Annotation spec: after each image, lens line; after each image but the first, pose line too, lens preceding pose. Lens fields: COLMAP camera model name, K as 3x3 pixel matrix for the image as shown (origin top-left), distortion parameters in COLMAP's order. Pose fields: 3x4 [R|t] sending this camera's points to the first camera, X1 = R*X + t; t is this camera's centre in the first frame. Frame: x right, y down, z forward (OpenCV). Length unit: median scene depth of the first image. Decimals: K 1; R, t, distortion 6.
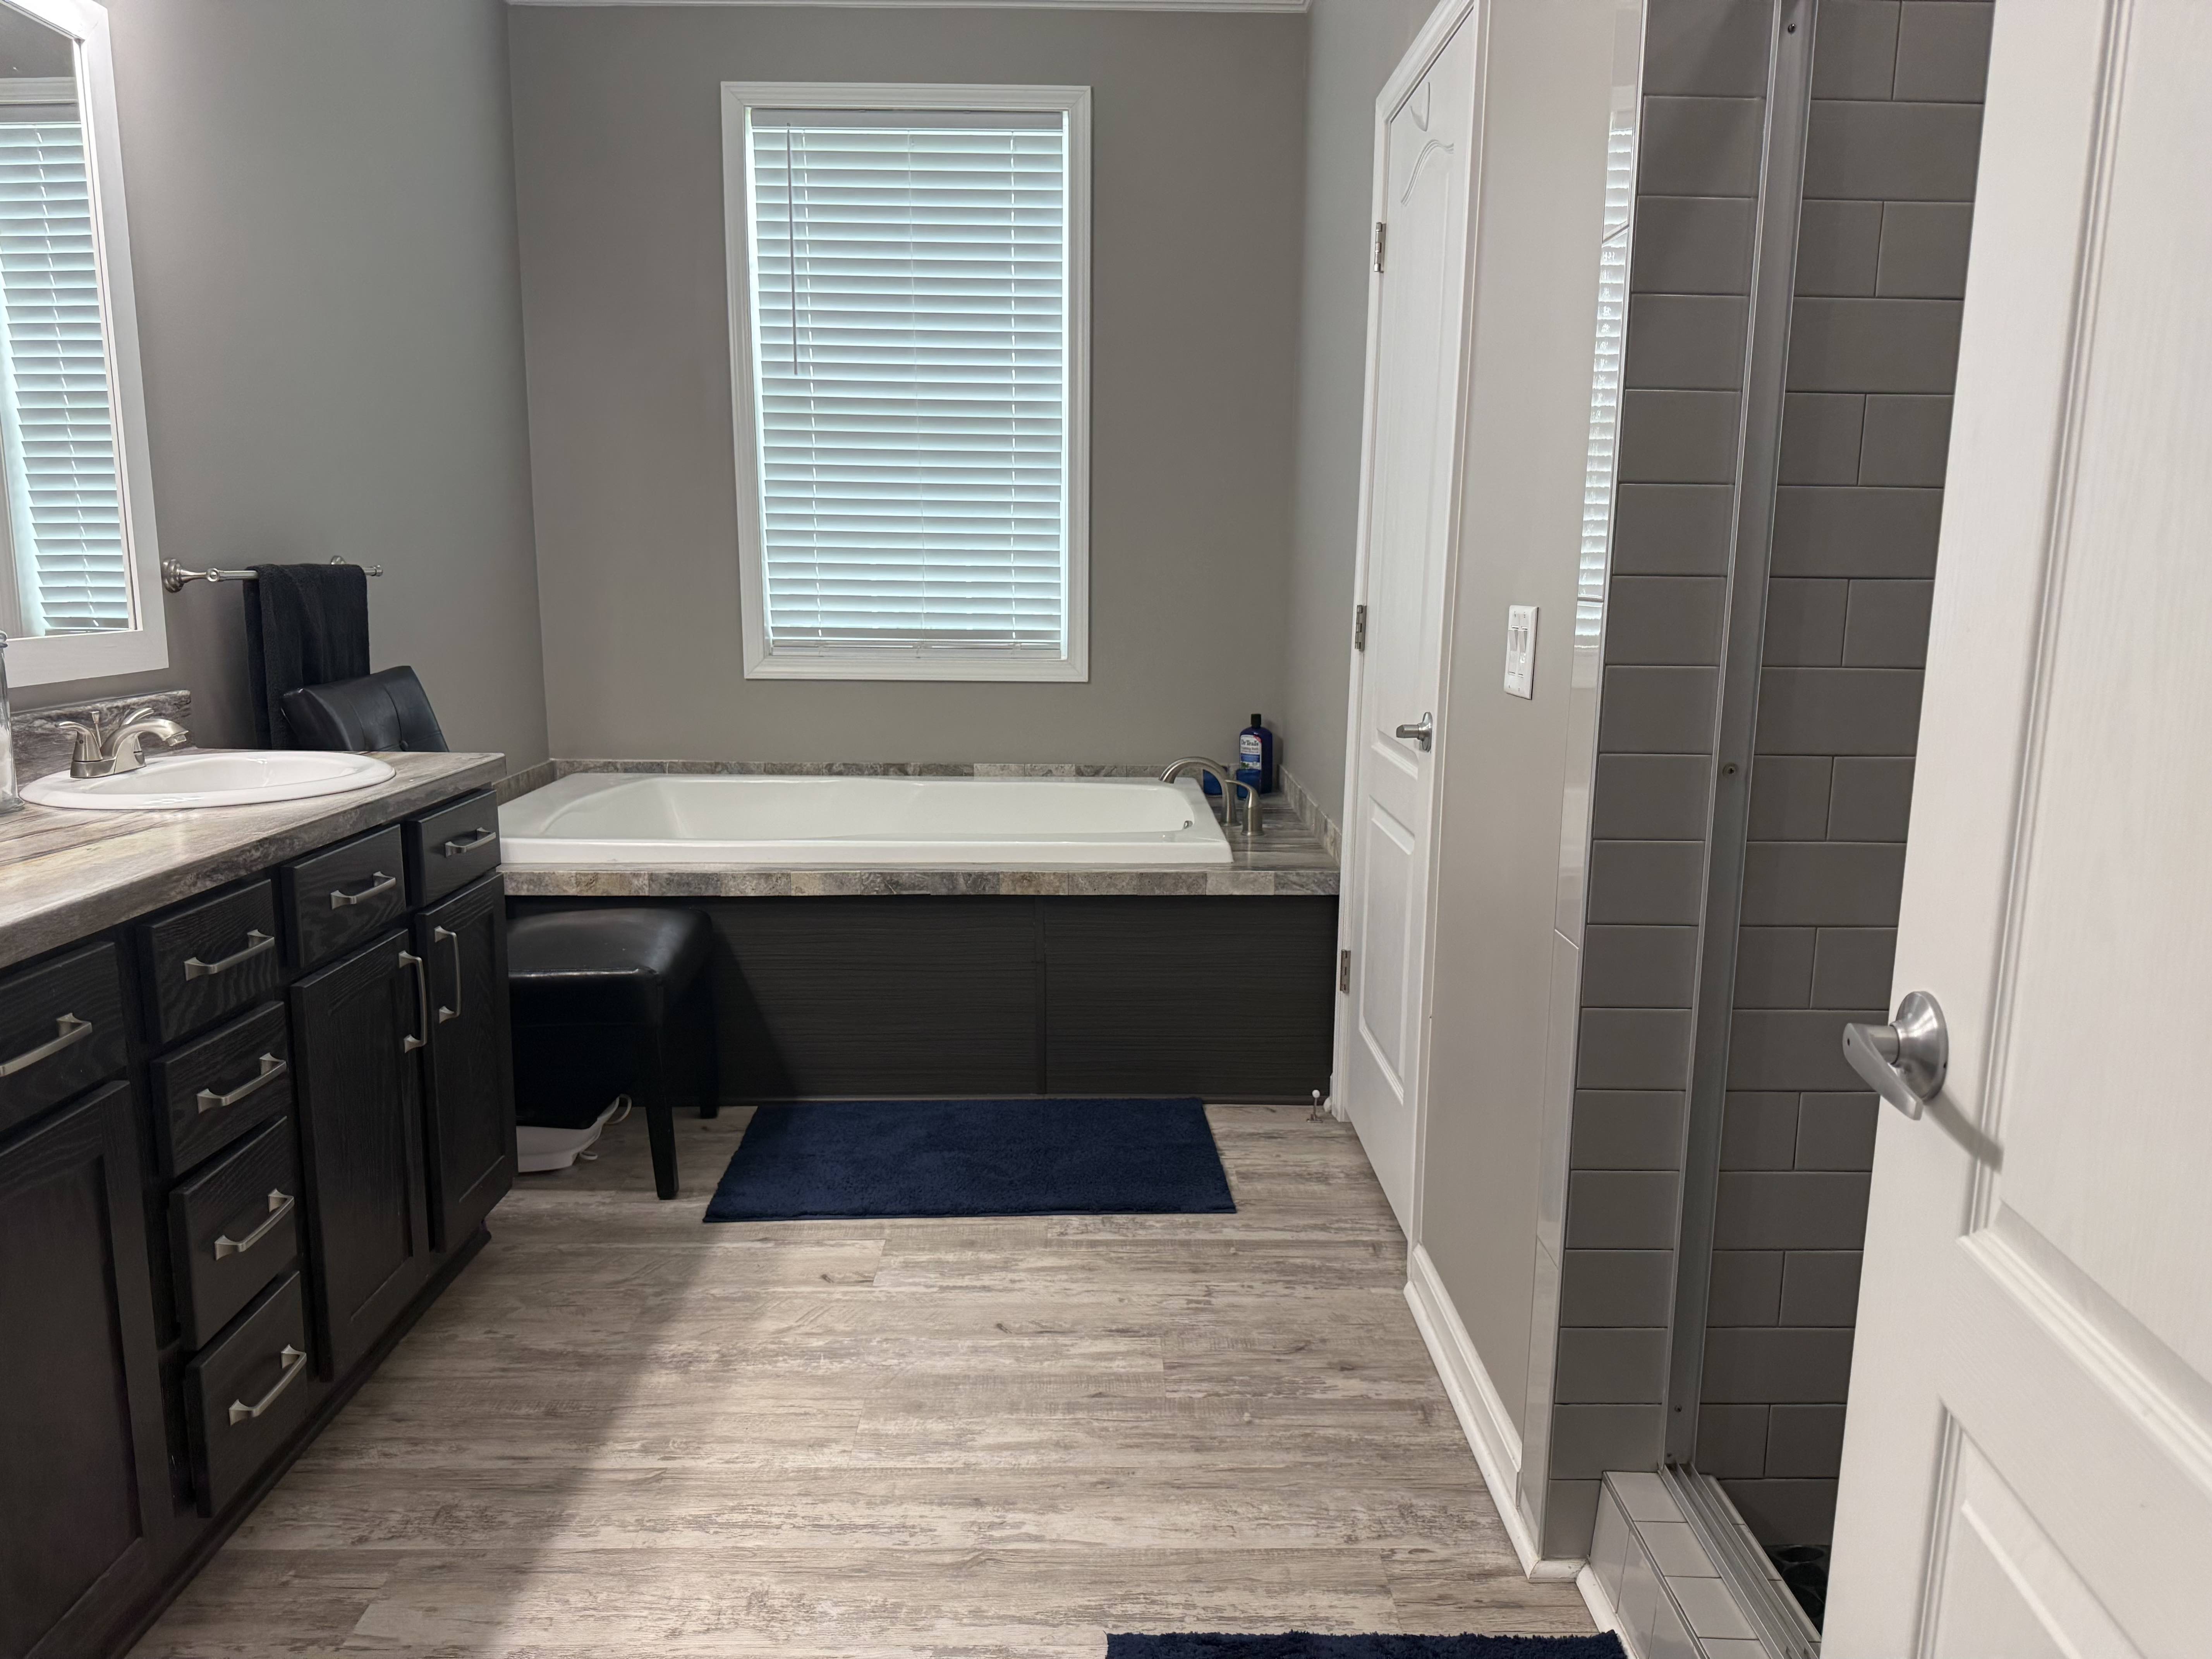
lens RADIAL K [[1573.2, 0, 1114.2], [0, 1573.2, 835.2], [0, 0, 1]] dist [0.010870, -0.012387]
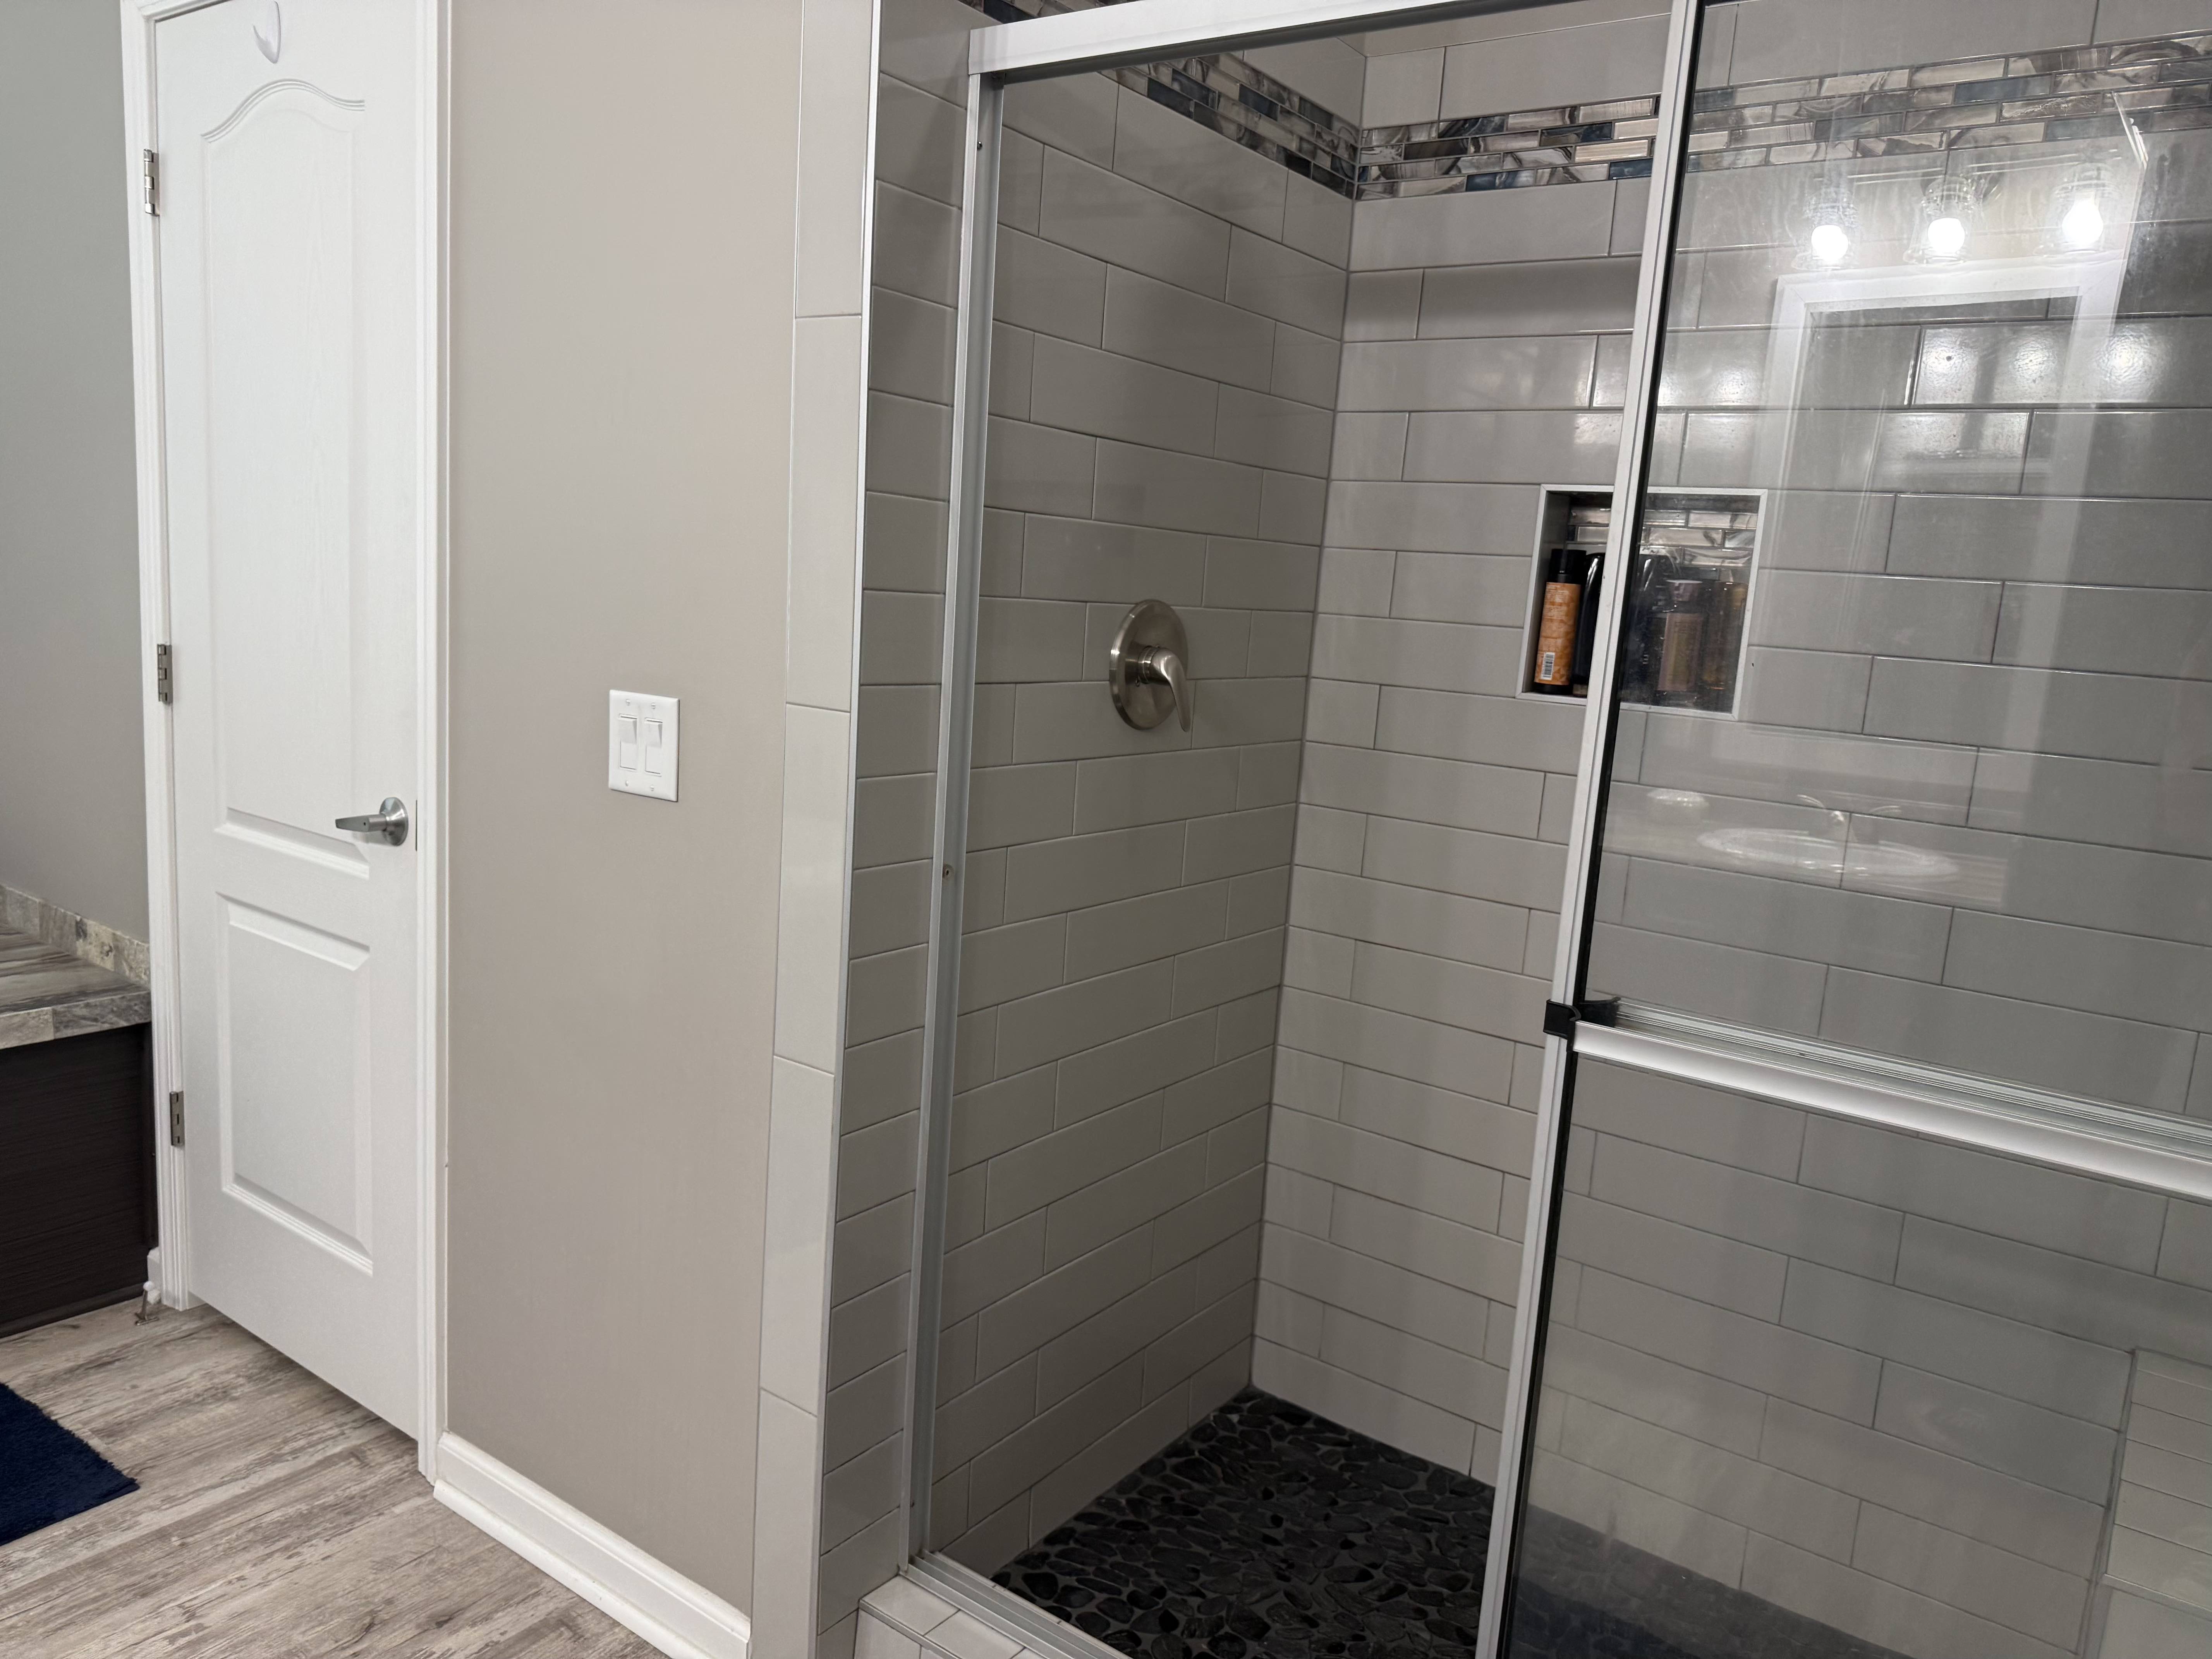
lens RADIAL K [[1573.2, 0, 1116.5], [0, 1573.2, 821.2], [0, 0, 1]] dist [0.010870, -0.012387]
pose [[0.578064, -0.091438, 0.810852, -0.234062], [0.076274, 0.995406, 0.057873, -0.079892], [-0.812419, 0.028393, 0.582382, 0.198055]]
